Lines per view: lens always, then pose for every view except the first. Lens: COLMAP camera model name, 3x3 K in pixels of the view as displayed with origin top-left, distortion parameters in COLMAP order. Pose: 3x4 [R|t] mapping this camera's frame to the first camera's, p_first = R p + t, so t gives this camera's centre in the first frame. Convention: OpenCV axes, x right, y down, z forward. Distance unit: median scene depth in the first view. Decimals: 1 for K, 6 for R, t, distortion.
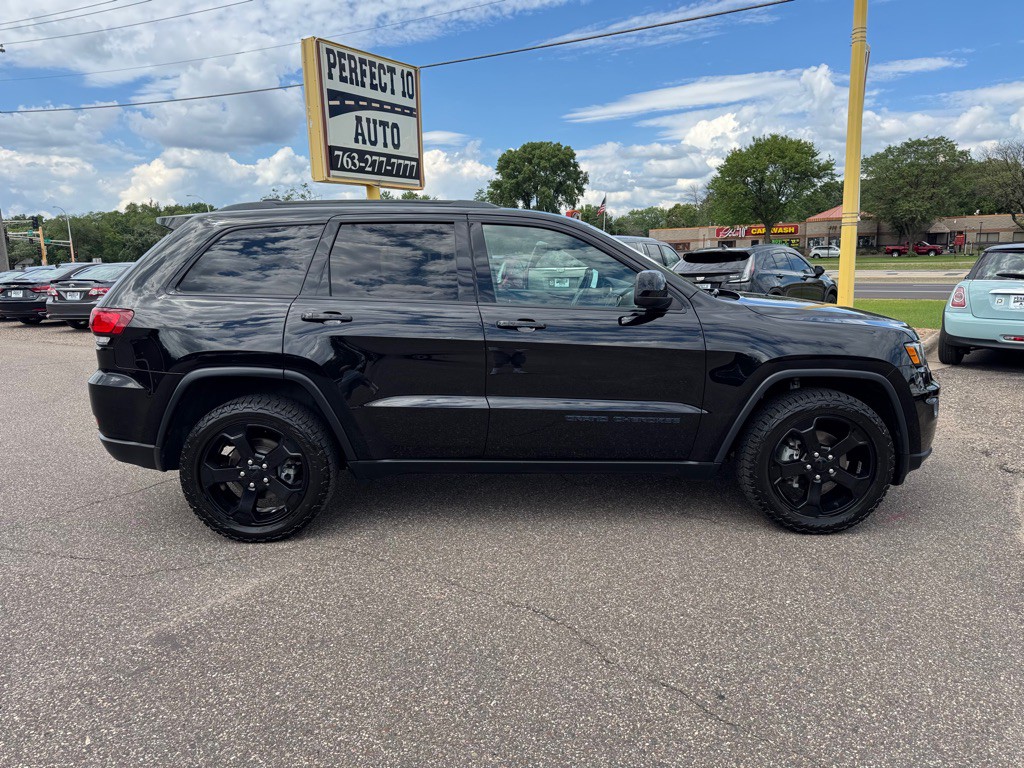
lens RADIAL K [[763.7, 0, 512.0], [0, 763.7, 384.0], [0, 0, 1]] dist [-0.002448, -0.051742]
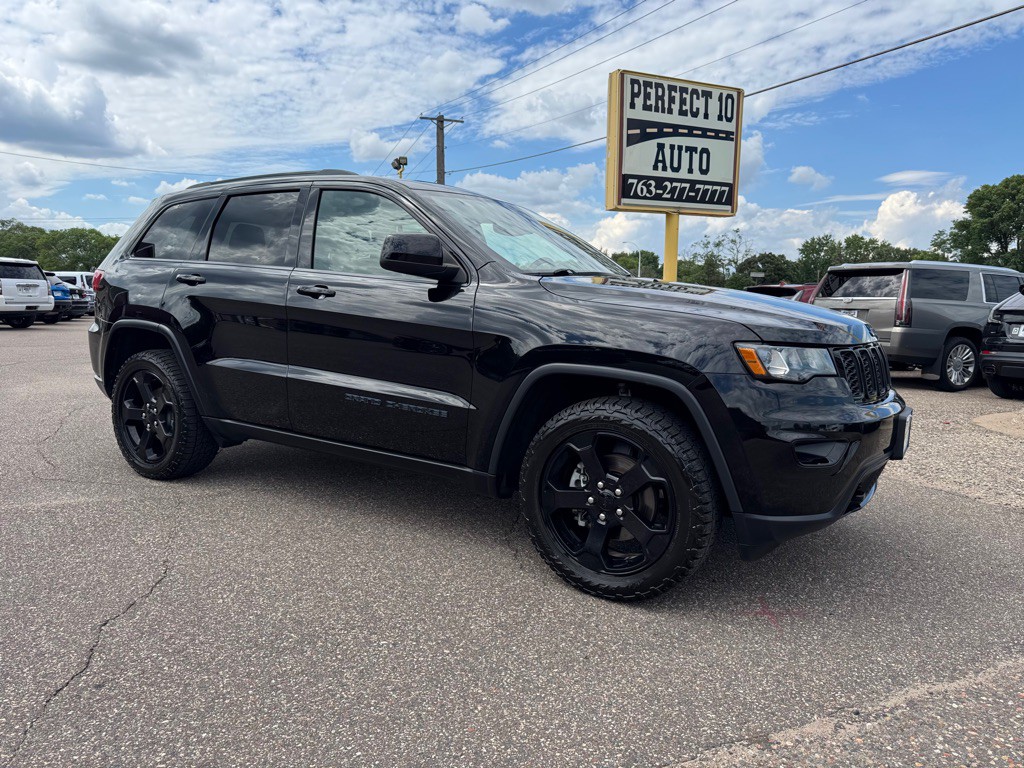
lens RADIAL K [[748.9, 0, 512.0], [0, 748.9, 384.0], [0, 0, 1]] dist [0.017202, -0.027895]
pose [[0.841631, 0.081160, -0.533920, 0.177422], [-0.111880, 0.993398, -0.025355, 0.006942], [0.528338, 0.081074, 0.845154, 0.092382]]
